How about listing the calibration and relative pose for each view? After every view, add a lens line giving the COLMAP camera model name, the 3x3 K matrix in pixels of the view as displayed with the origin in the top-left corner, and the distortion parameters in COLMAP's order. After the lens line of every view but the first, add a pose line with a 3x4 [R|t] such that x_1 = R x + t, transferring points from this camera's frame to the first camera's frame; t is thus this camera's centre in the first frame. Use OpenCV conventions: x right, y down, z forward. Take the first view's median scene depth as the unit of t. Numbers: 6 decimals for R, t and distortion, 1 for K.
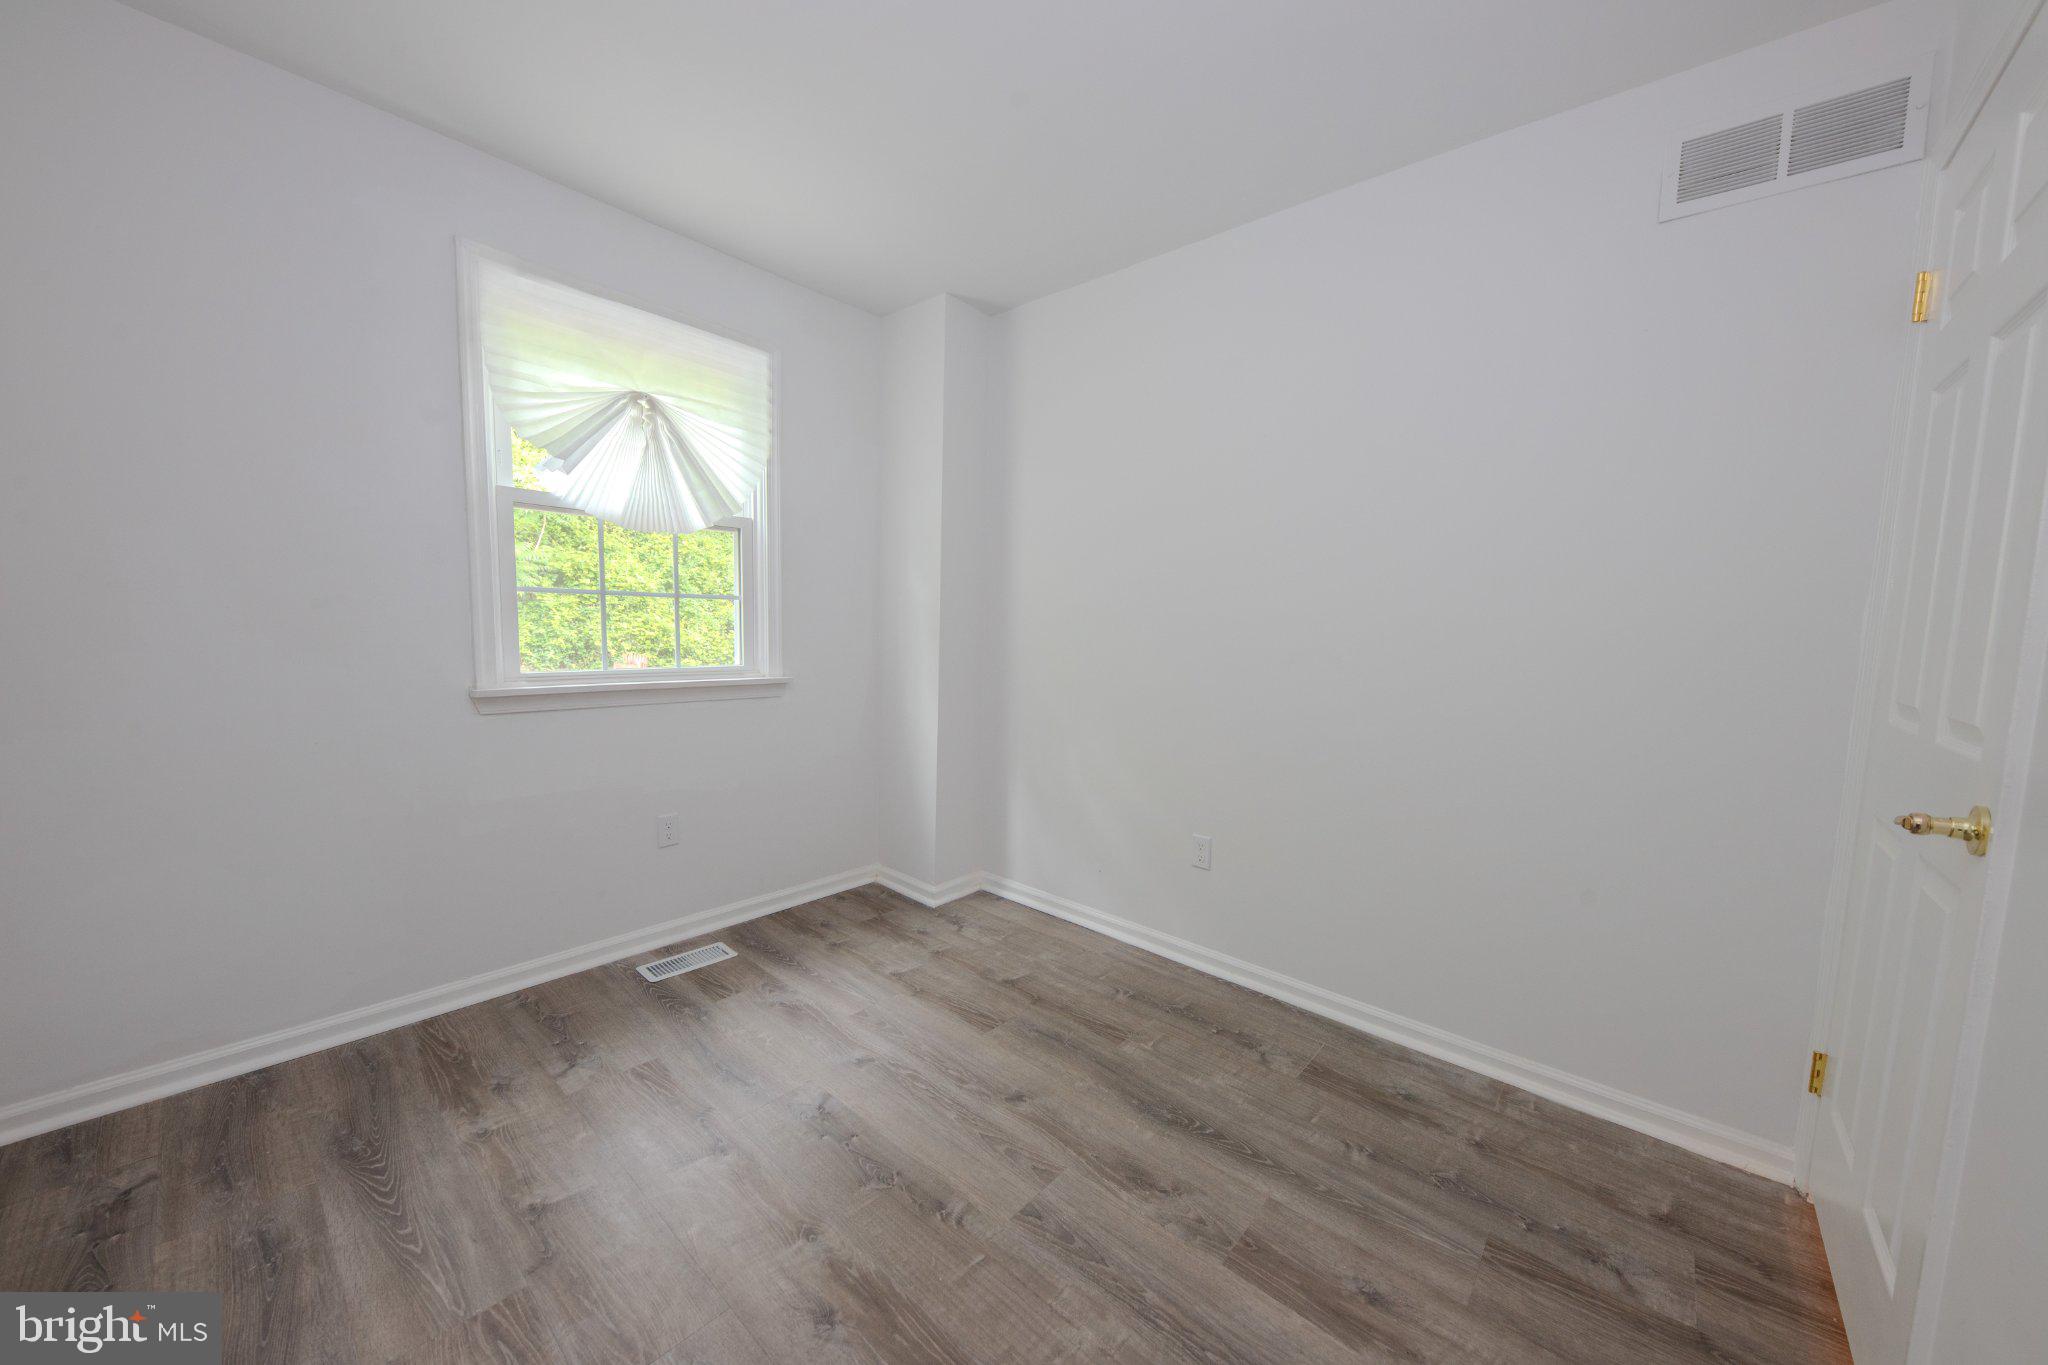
lens RADIAL K [[712.7, 0, 1035.7], [0, 712.7, 689.7], [0, 0, 1]] dist [-0.009864, -0.001132]
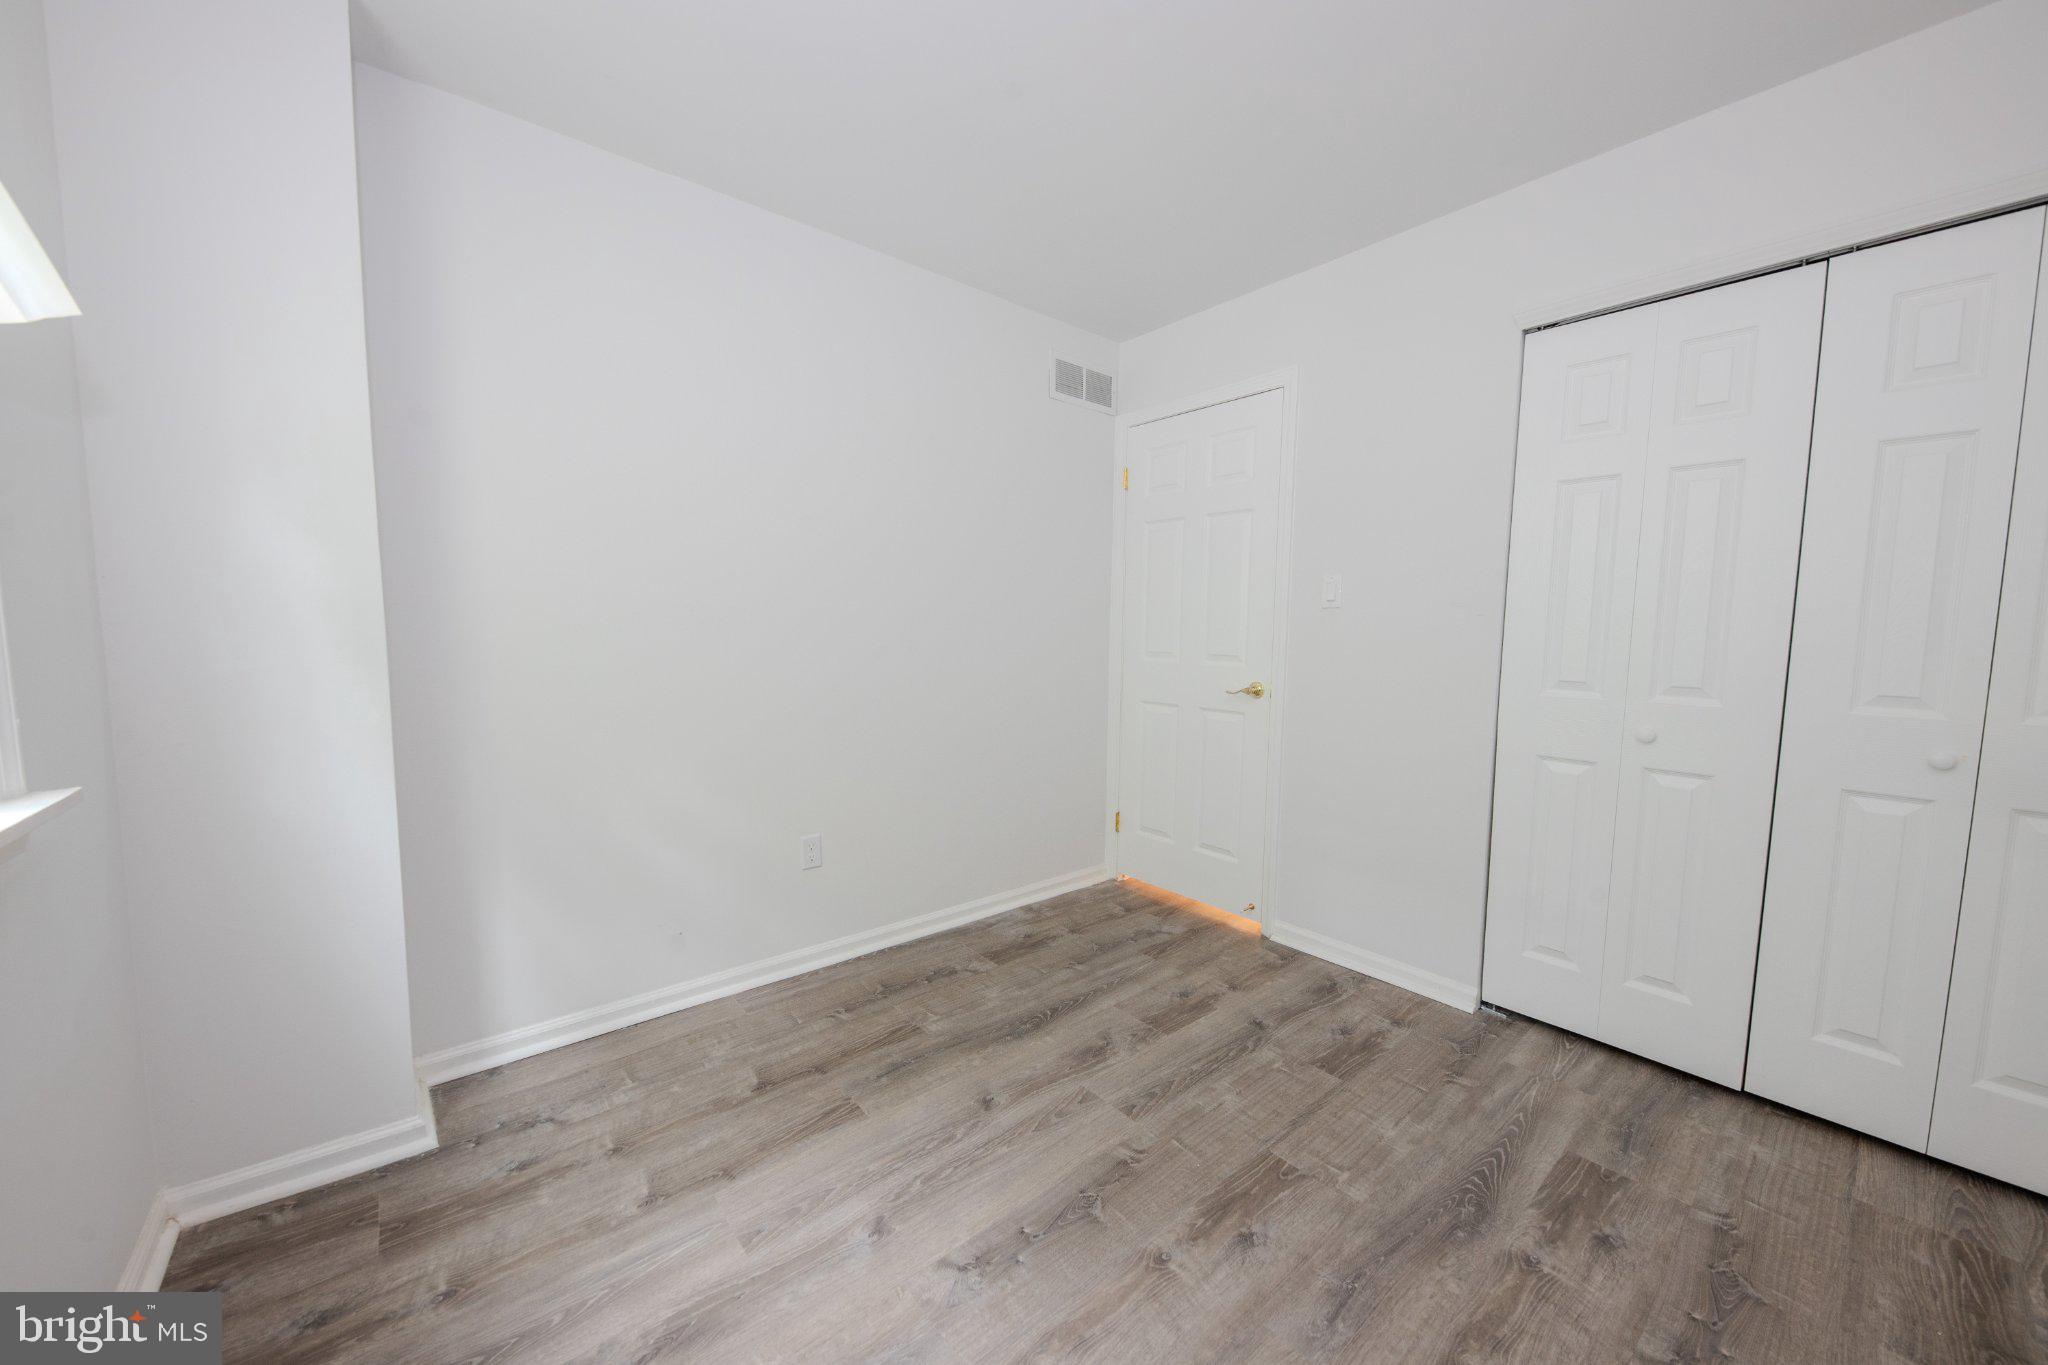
lens RADIAL K [[712.7, 0, 1014.3], [0, 712.7, 690.9], [0, 0, 1]] dist [-0.009864, -0.001132]
pose [[0.186901, -0.116194, 0.975483, -1.067810], [0.091588, 0.990717, 0.100460, -0.113856], [-0.978100, 0.070566, 0.195808, 0.830355]]
